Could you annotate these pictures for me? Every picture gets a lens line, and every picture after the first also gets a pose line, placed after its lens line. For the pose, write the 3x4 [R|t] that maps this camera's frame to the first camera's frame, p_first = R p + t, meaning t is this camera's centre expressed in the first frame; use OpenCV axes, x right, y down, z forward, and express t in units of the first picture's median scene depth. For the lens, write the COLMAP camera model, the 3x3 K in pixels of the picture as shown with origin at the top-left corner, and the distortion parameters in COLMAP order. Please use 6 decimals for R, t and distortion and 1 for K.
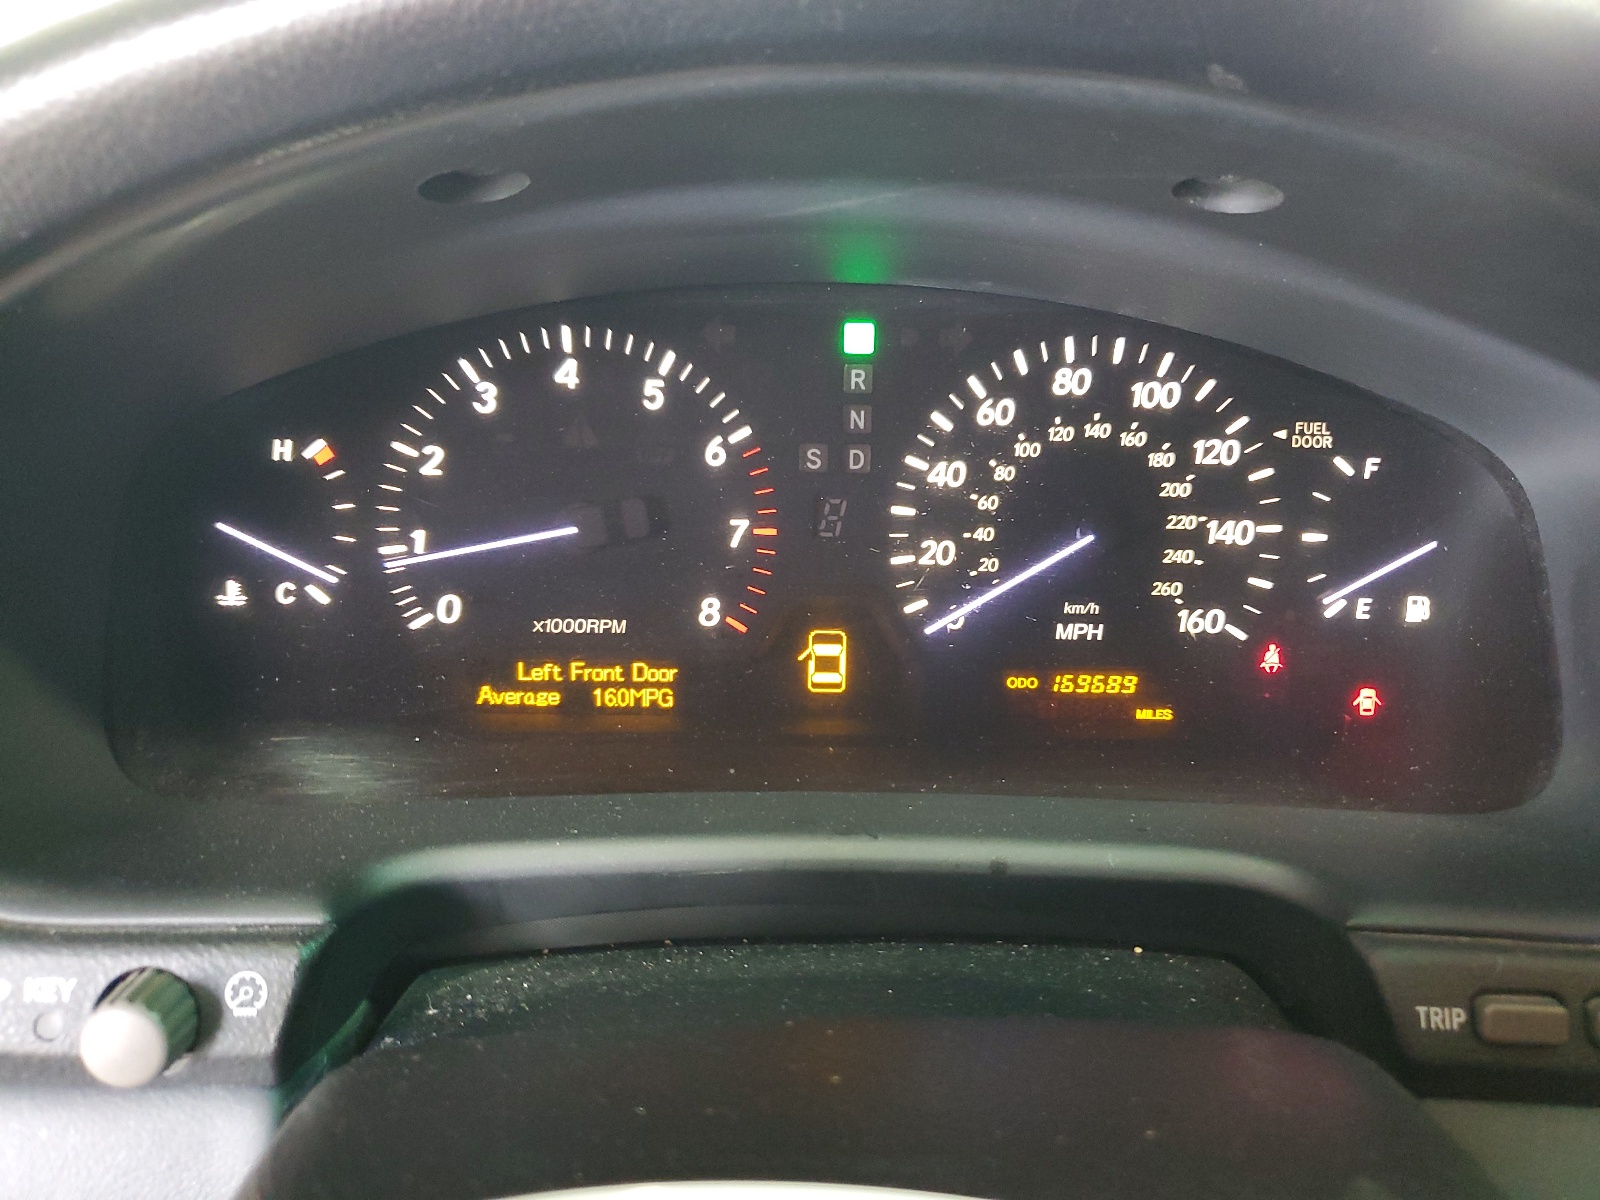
lens RADIAL K [[1261.1, 0, 801.5], [0, 1261.1, 621.1], [0, 0, 1]] dist [0.172399, -0.464819]
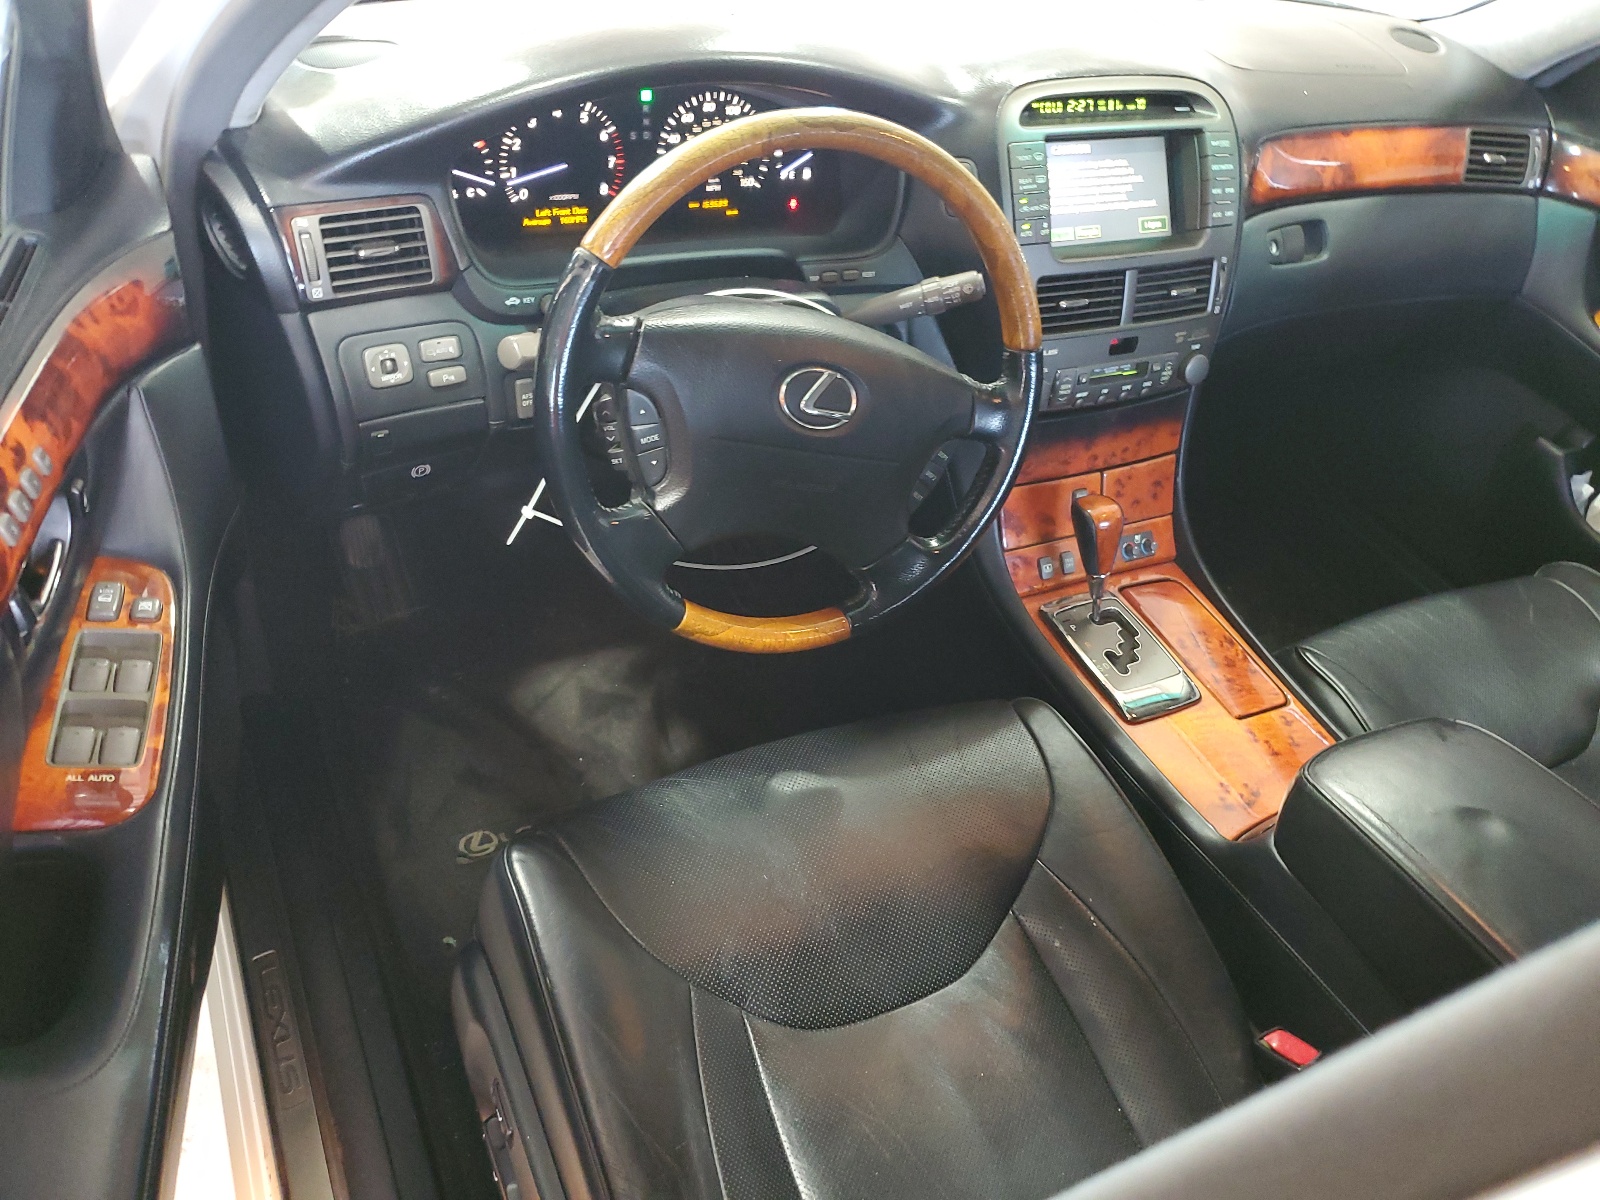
lens RADIAL K [[1261.1, 0, 801.5], [0, 1261.1, 621.1], [0, 0, 1]] dist [0.172399, -0.464819]
pose [[0.902131, -0.197504, 0.383604, -1.068528], [0.025651, 0.912057, 0.409261, -0.320174], [-0.430699, -0.359367, 0.827861, -2.231200]]
